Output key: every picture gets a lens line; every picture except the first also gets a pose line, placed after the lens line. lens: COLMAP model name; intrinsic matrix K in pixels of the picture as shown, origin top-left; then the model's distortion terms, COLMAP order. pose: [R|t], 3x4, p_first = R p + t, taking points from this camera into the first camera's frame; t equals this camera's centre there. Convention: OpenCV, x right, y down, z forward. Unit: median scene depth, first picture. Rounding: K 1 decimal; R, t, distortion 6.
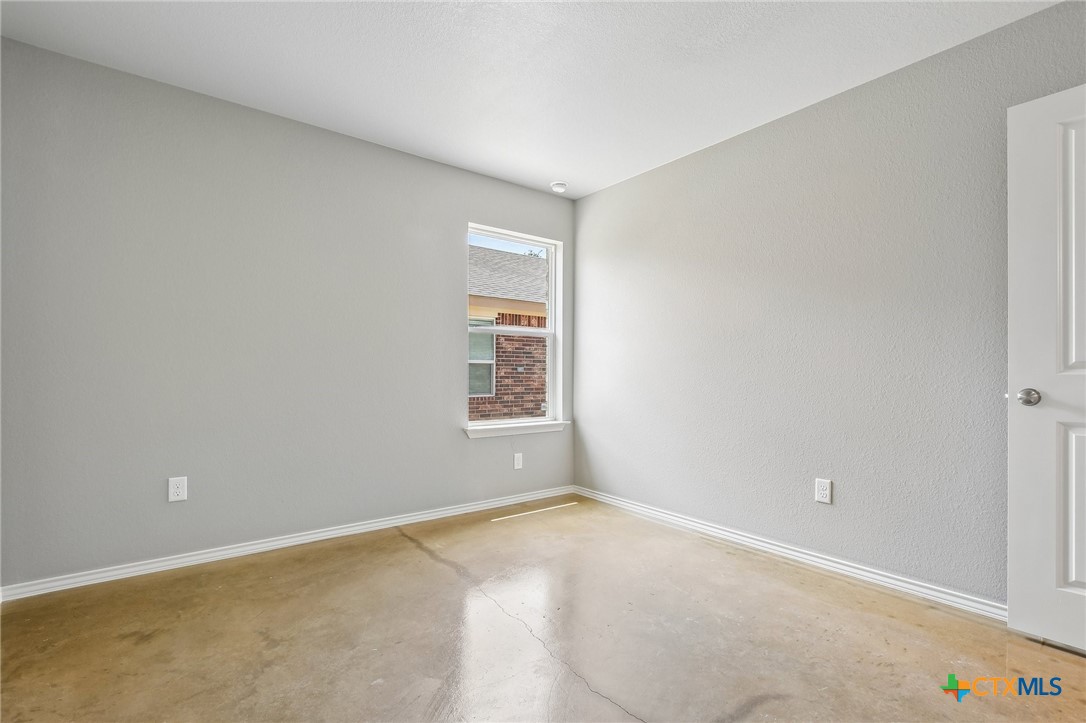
lens RADIAL K [[482.6, 0, 541.6], [0, 482.6, 373.3], [0, 0, 1]] dist [-0.000199, -0.000441]
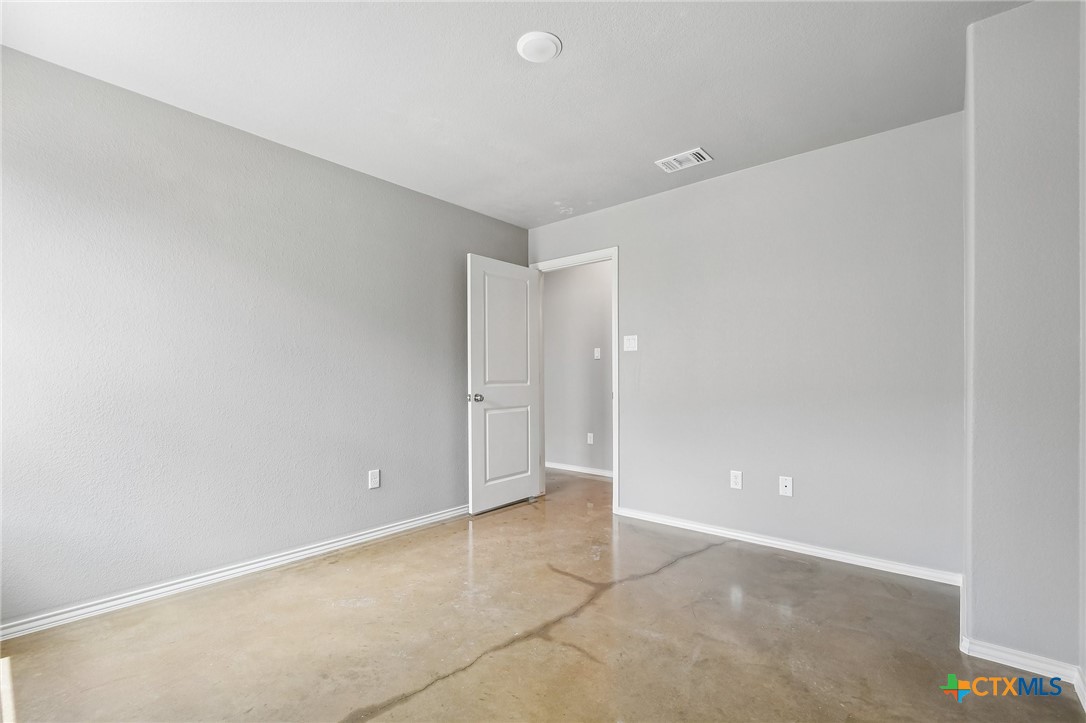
lens RADIAL K [[482.6, 0, 541.6], [0, 482.6, 373.3], [0, 0, 1]] dist [-0.000199, -0.000441]
pose [[-0.188199, -0.001764, 0.982129, -0.824981], [-0.000760, 0.999998, 0.001651, -0.046094], [-0.982131, -0.000436, -0.188200, 0.858030]]
